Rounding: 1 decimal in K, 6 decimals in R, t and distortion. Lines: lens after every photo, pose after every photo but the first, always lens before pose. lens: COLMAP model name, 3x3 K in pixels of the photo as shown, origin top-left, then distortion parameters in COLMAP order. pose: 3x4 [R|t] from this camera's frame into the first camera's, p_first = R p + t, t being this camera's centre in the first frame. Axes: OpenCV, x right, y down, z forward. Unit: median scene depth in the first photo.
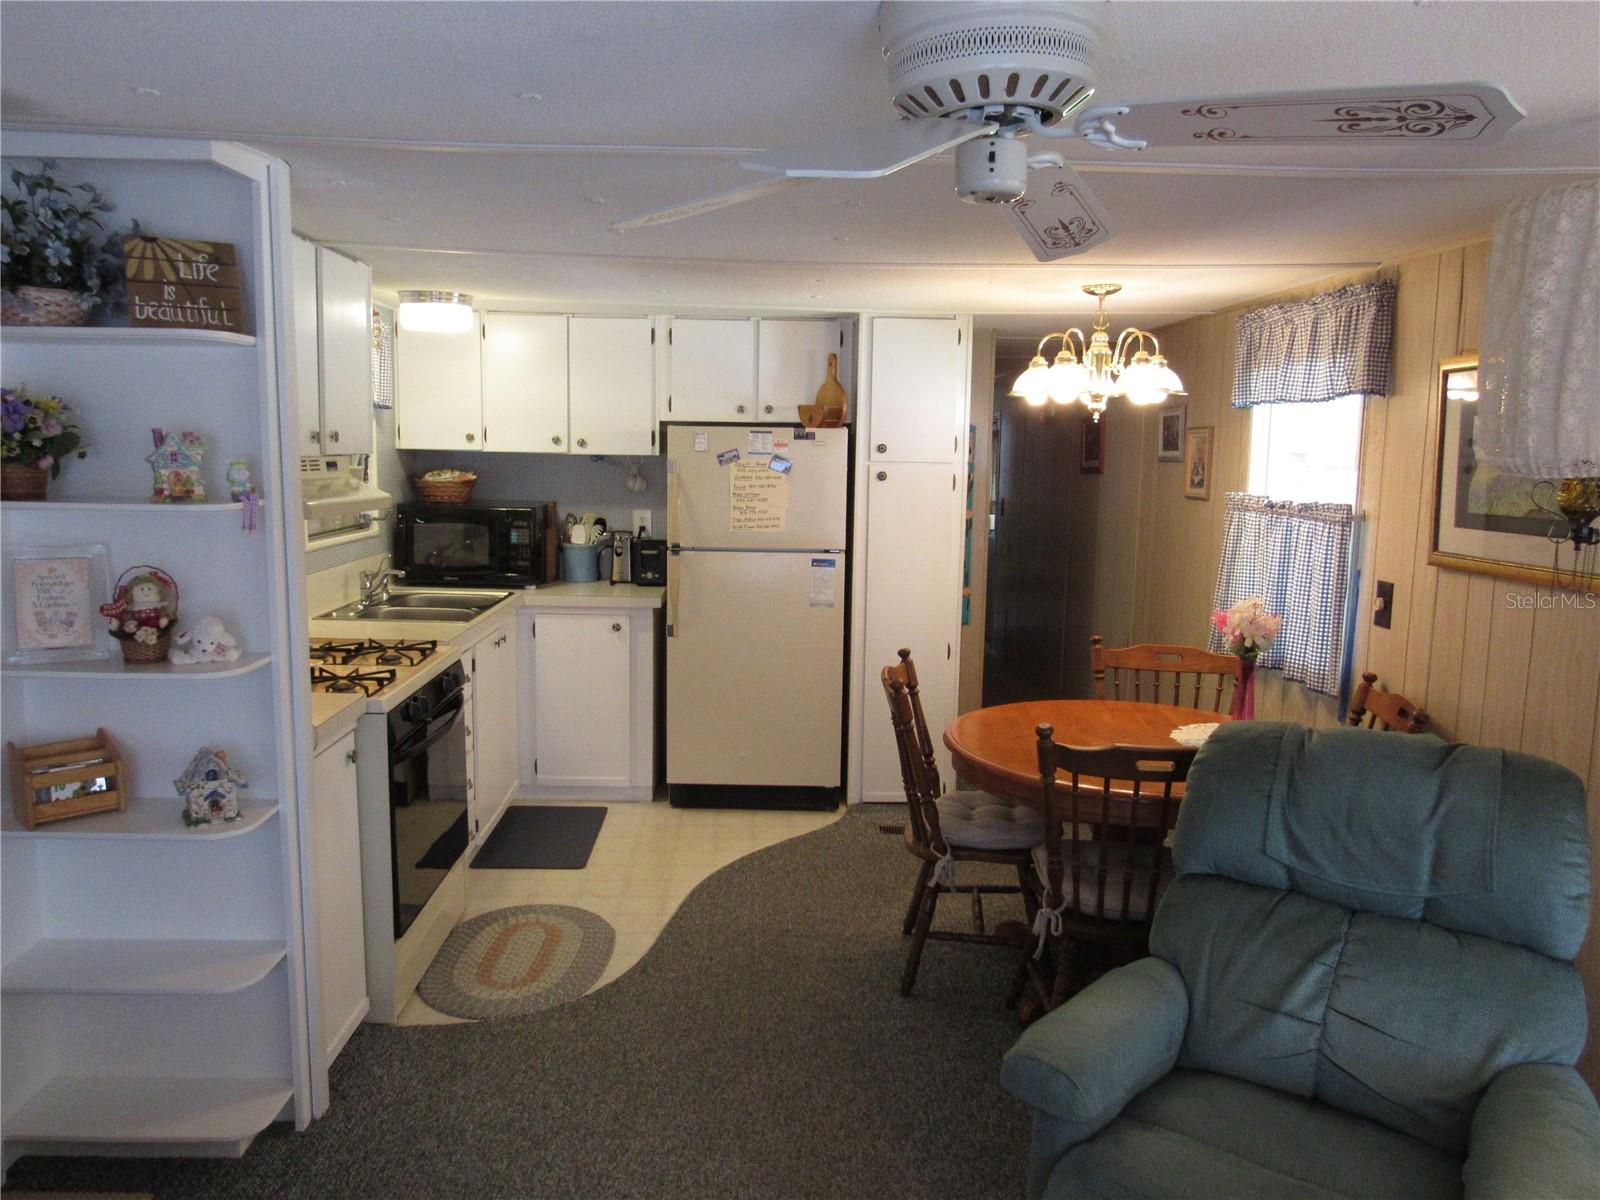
lens RADIAL K [[1148.8, 0, 794.0], [0, 1148.8, 599.6], [0, 0, 1]] dist [-0.028016, 0.010938]
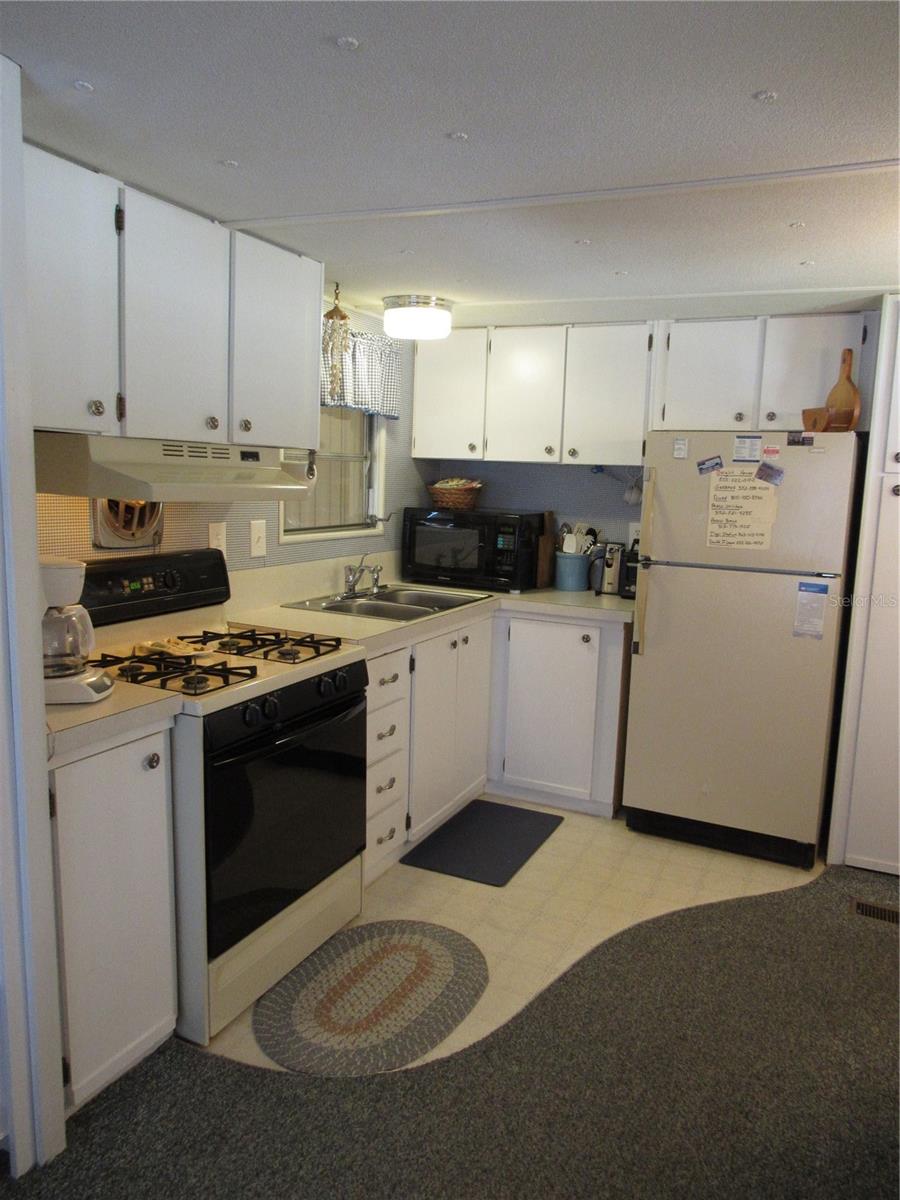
lens RADIAL K [[861.6, 0, 451.0], [0, 861.6, 601.4], [0, 0, 1]] dist [-0.028016, 0.010938]
pose [[0.889376, 0.076953, -0.450654, 0.074368], [-0.077216, 0.996855, 0.017834, -0.012153], [0.450609, 0.018937, 0.892520, 0.295550]]
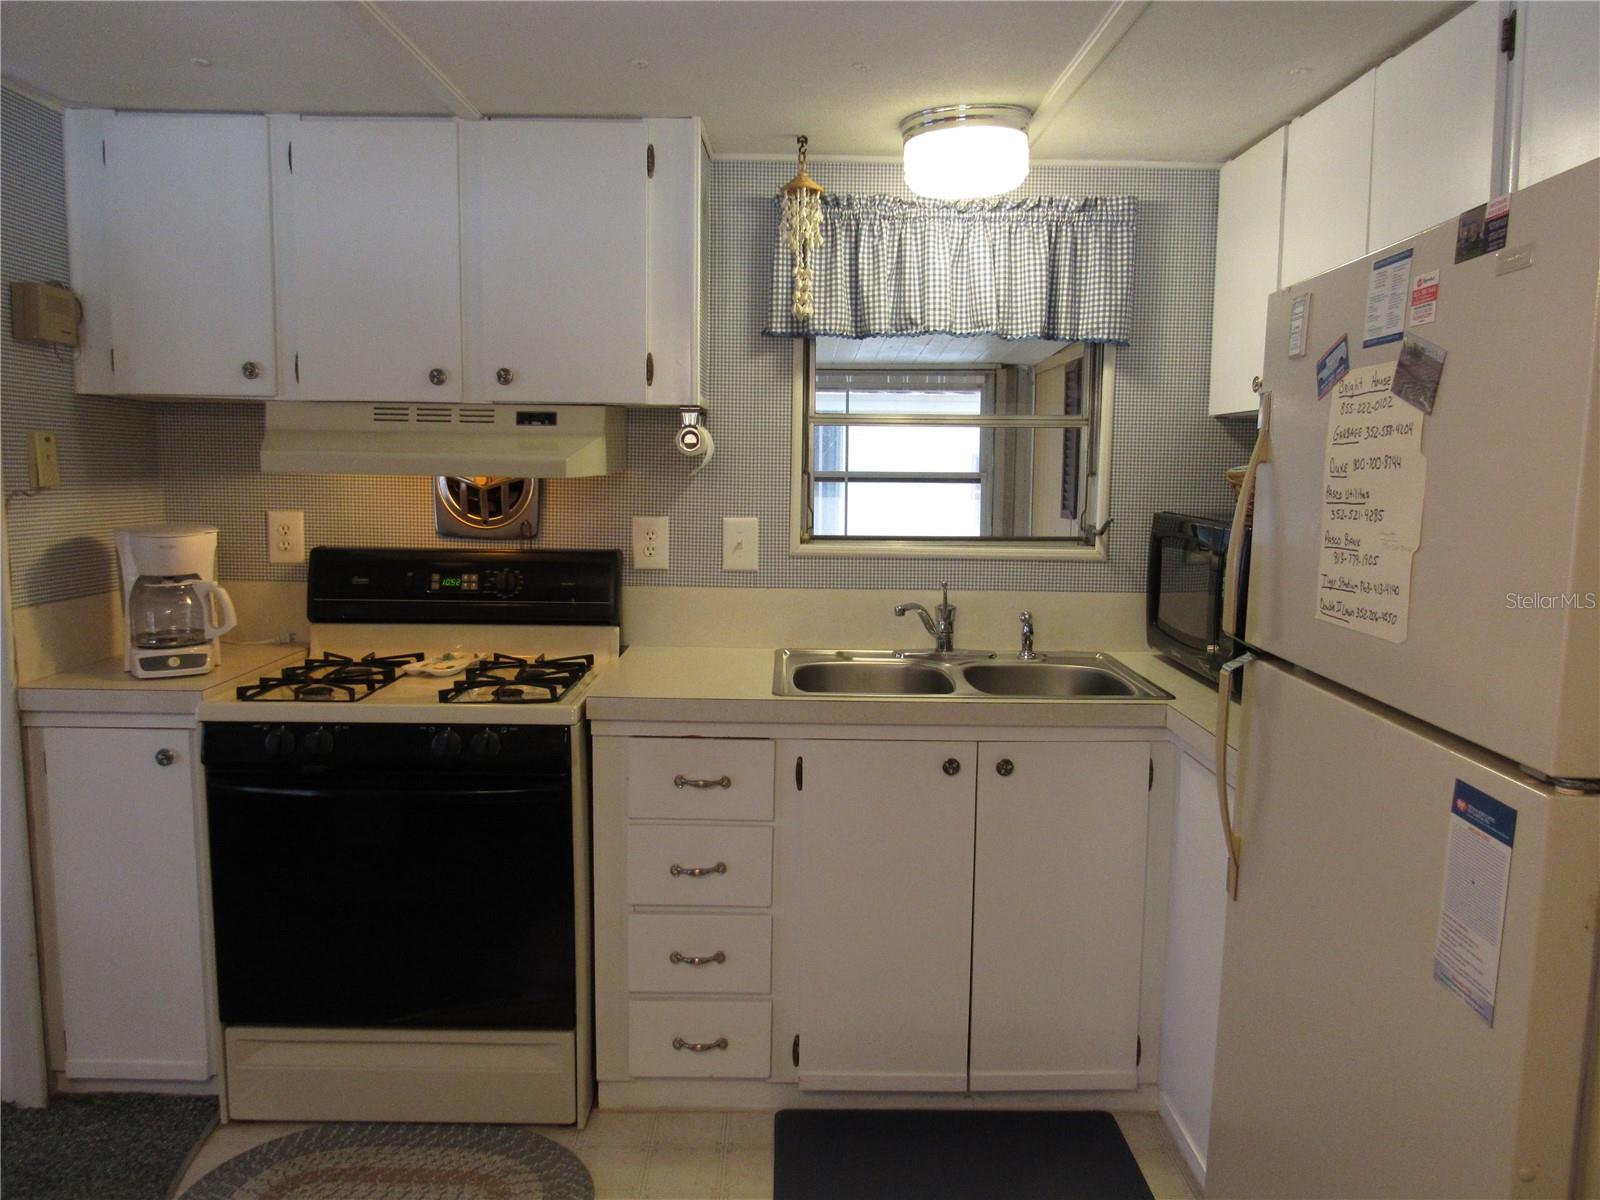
lens RADIAL K [[1148.8, 0, 795.1], [0, 1148.8, 604.7], [0, 0, 1]] dist [-0.028016, 0.010938]
pose [[-0.028266, 0.102445, -0.994337, 0.238283], [-0.147834, 0.983367, 0.105518, -0.073501], [0.988608, 0.149979, -0.012651, 0.861527]]
